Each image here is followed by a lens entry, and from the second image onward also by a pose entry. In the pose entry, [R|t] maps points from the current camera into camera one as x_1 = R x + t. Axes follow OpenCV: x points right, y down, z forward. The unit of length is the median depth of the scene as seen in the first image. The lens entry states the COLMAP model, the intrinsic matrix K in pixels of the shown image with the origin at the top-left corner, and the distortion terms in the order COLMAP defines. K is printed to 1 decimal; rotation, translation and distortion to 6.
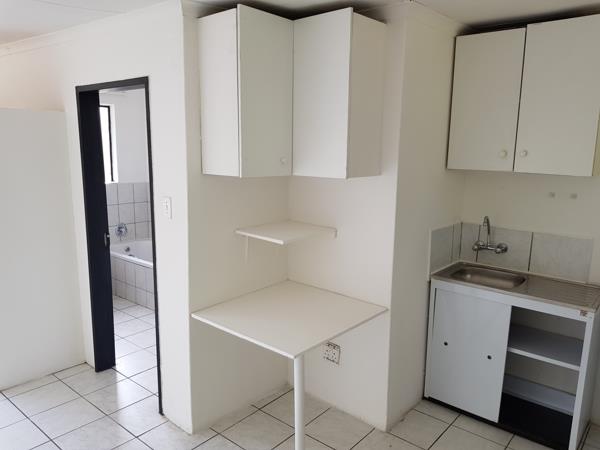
lens RADIAL K [[482.0, 0, 299.0], [0, 482.0, 229.5], [0, 0, 1]] dist [0.051774, -0.072977]
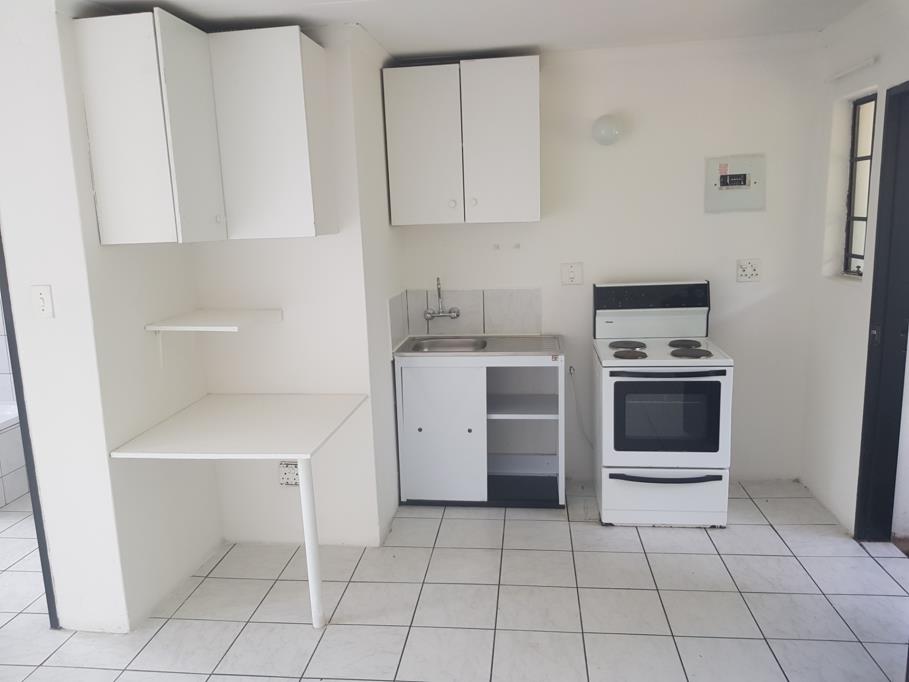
lens RADIAL K [[730.2, 0, 449.7], [0, 730.2, 344.9], [0, 0, 1]] dist [0.051774, -0.072977]
pose [[0.832495, -0.140192, 0.536002, -0.336226], [0.146312, 0.988741, 0.031360, 0.058010], [-0.534364, 0.052317, 0.843634, -0.122108]]
